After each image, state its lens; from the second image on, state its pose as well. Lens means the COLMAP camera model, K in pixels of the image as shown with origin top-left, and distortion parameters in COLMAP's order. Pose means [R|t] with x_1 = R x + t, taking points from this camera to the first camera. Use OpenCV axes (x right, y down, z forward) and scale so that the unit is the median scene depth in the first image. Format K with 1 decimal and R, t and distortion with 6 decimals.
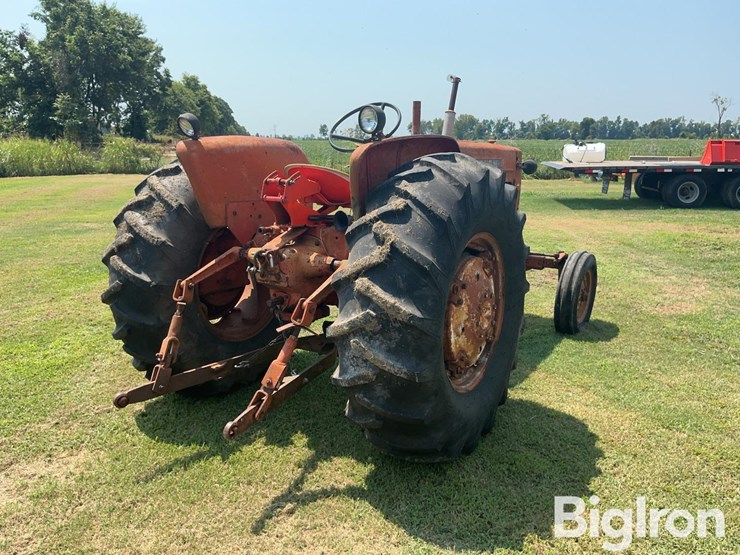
lens RADIAL K [[623.3, 0, 369.8], [0, 623.3, 271.0], [0, 0, 1]] dist [0.120484, -0.246111]
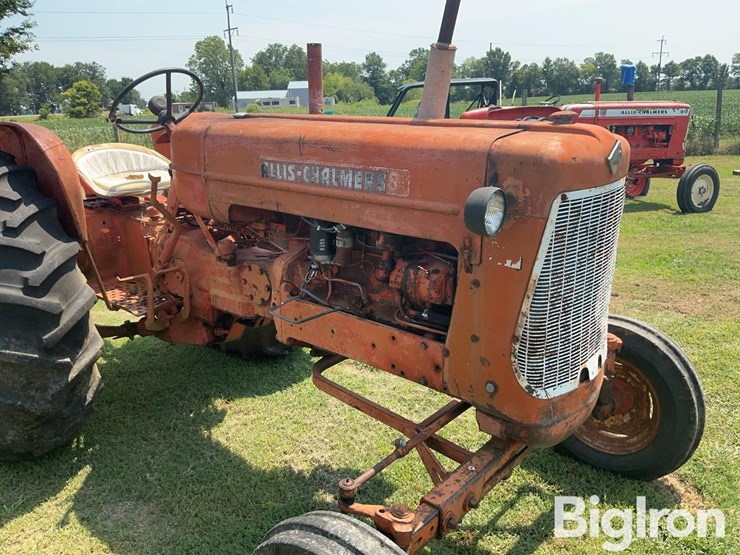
lens RADIAL K [[623.3, 0, 370.0], [0, 623.3, 280.7], [0, 0, 1]] dist [0.120484, -0.246111]
pose [[-0.153177, 0.275239, -0.949094, 0.868201], [-0.164402, 0.939946, 0.299120, -0.337419], [0.974427, 0.201851, -0.098728, 1.548515]]
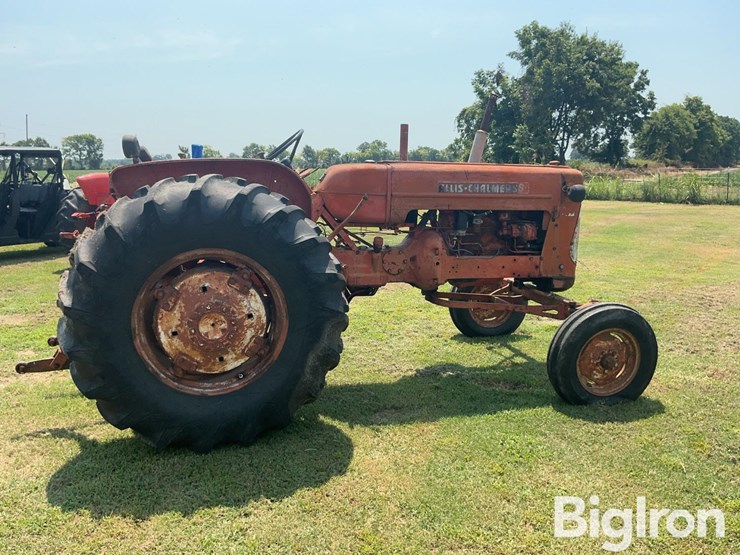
lens RADIAL K [[623.3, 0, 364.6], [0, 623.3, 271.1], [0, 0, 1]] dist [0.120484, -0.246111]
pose [[0.727078, 0.103907, -0.678646, 0.977955], [-0.129868, 0.991450, 0.012664, -0.062799], [0.674160, 0.078926, 0.734356, 0.344557]]
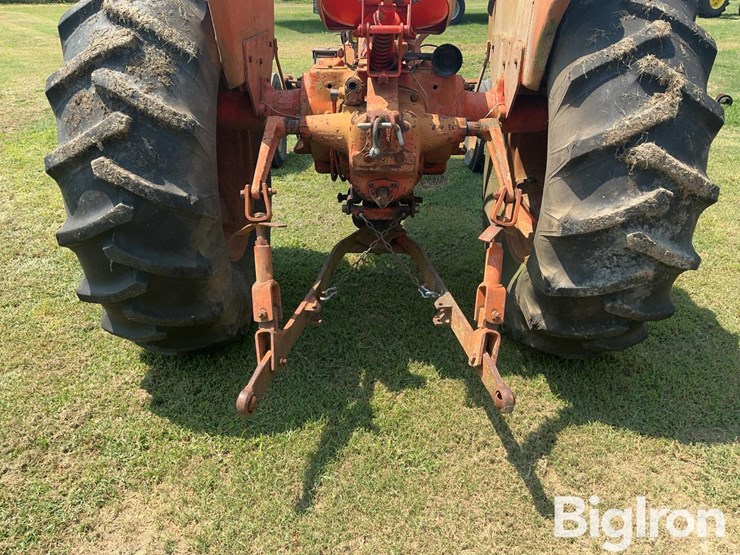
lens RADIAL K [[632.1, 0, 367.0], [0, 632.1, 283.7], [0, 0, 1]] dist [0.062460, -0.111596]
pose [[0.852255, -0.231650, 0.469041, -0.481410], [0.096910, 0.951005, 0.293594, -0.058766], [-0.514071, -0.204763, 0.832948, 0.403657]]
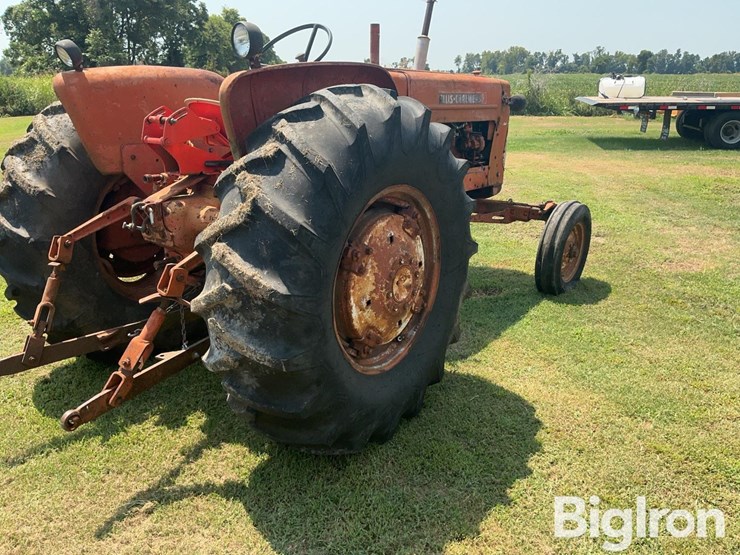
lens RADIAL K [[623.3, 0, 369.0], [0, 623.3, 272.5], [0, 0, 1]] dist [0.120484, -0.246111]
pose [[0.997560, 0.015967, -0.067964, 0.176972], [-0.009273, 0.995174, 0.097683, -0.023901], [0.069196, -0.096814, 0.992894, 0.152609]]
